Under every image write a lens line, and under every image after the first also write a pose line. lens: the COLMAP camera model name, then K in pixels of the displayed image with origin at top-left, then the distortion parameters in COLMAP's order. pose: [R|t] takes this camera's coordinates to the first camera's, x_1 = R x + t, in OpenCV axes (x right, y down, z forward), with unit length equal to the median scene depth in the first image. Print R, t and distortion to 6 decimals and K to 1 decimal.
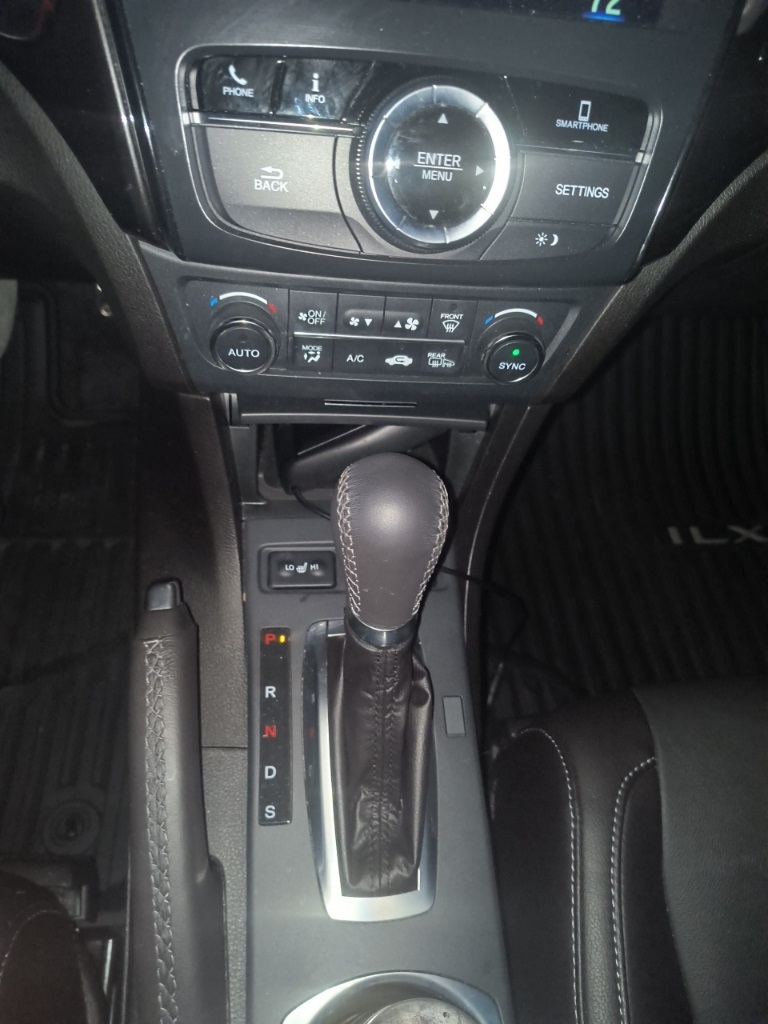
lens RADIAL K [[675.2, 0, 384.0], [0, 675.2, 512.0], [0, 0, 1]] dist [-0.006604, -0.005263]
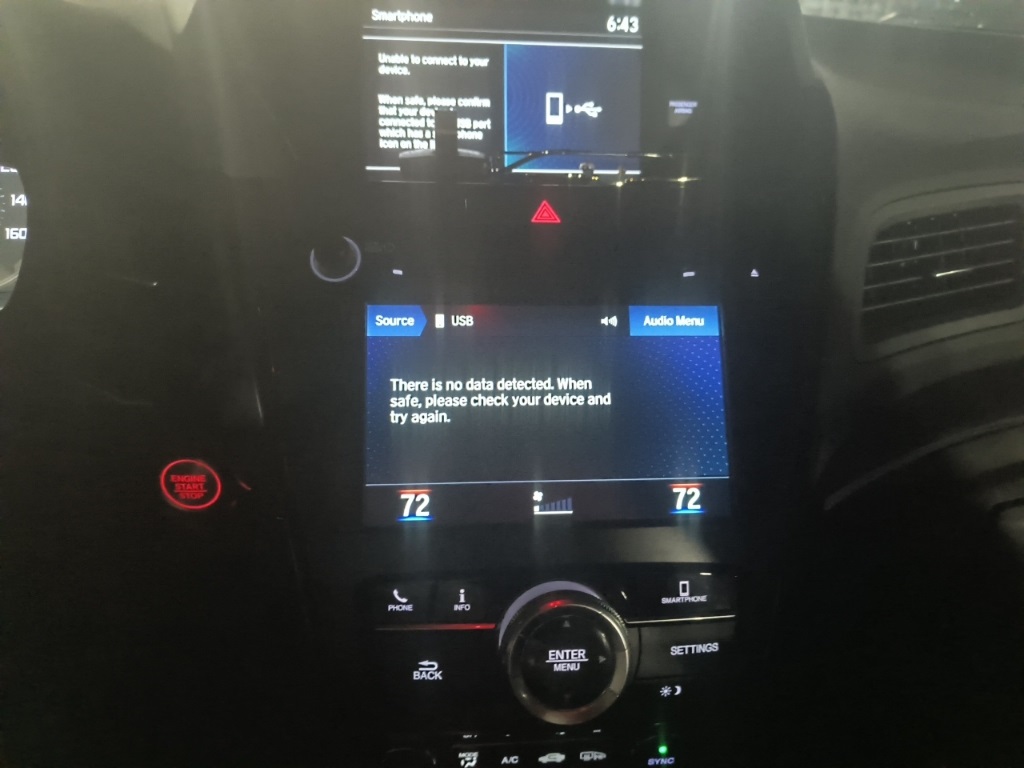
lens RADIAL K [[675.2, 0, 512.0], [0, 675.2, 384.0], [0, 0, 1]] dist [-0.006604, -0.005263]
pose [[0.996173, -0.080500, -0.034038, 0.061657], [0.057870, 0.899368, -0.433345, -0.425956], [0.065497, 0.429717, 0.900585, -0.274639]]
